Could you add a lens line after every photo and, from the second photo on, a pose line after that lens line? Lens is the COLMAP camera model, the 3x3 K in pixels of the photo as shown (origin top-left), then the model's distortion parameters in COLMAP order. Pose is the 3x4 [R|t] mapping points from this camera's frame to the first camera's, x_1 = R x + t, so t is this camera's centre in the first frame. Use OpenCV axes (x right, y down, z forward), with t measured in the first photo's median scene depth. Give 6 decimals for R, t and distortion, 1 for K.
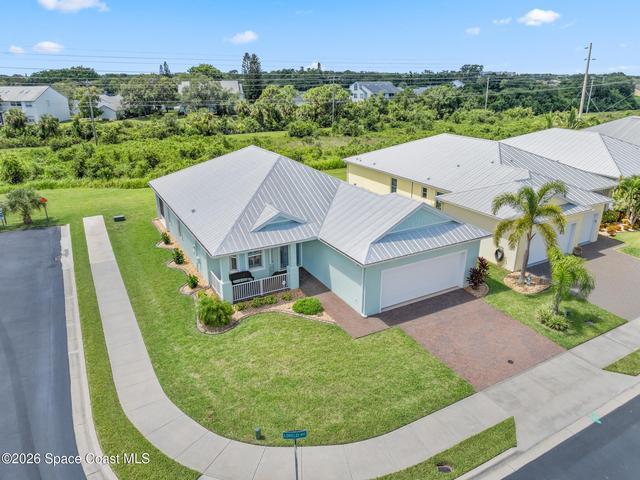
lens RADIAL K [[449.6, 0, 322.3], [0, 449.6, 236.8], [0, 0, 1]] dist [-0.036364, 0.003998]
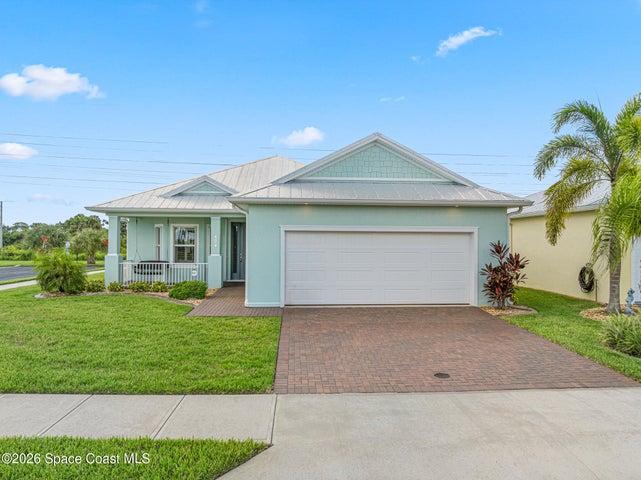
lens RADIAL K [[450.3, 0, 322.8], [0, 450.3, 236.8], [0, 0, 1]] dist [-0.036364, 0.003998]
pose [[0.906107, 0.001308, -0.423047, 0.375125], [-0.151023, 0.935105, -0.320577, 0.235113], [0.395174, 0.354367, 0.847503, 0.460779]]
